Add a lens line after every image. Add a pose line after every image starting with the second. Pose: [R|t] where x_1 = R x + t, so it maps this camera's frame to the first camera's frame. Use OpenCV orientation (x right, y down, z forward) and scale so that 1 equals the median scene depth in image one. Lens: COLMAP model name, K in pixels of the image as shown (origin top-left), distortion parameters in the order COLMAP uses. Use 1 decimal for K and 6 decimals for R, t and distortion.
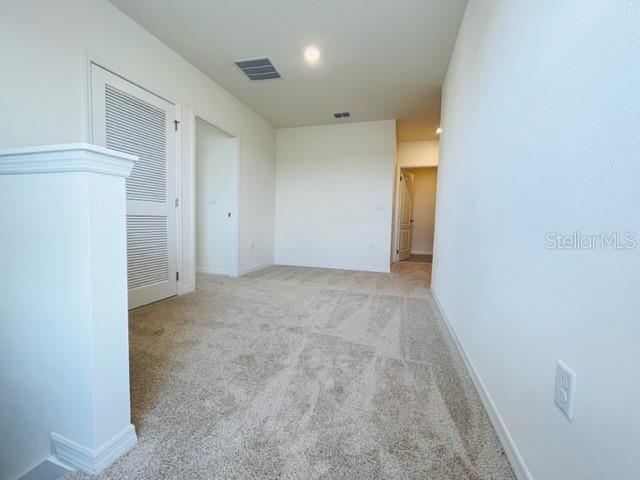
lens RADIAL K [[270.7, 0, 320.0], [0, 270.7, 240.0], [0, 0, 1]] dist [-0.000759, -0.000213]
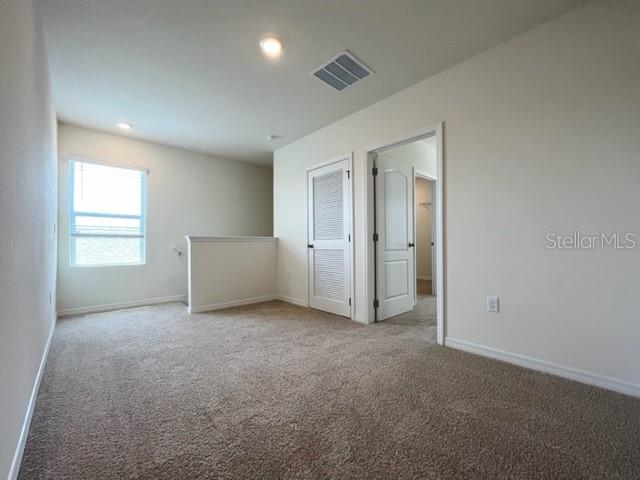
lens RADIAL K [[270.7, 0, 320.0], [0, 270.7, 240.0], [0, 0, 1]] dist [-0.000759, -0.000213]
pose [[-0.506996, -0.040612, -0.860991, 0.558895], [-0.067165, 0.997714, -0.007510, -0.115015], [0.859327, 0.054021, -0.508565, 1.532492]]
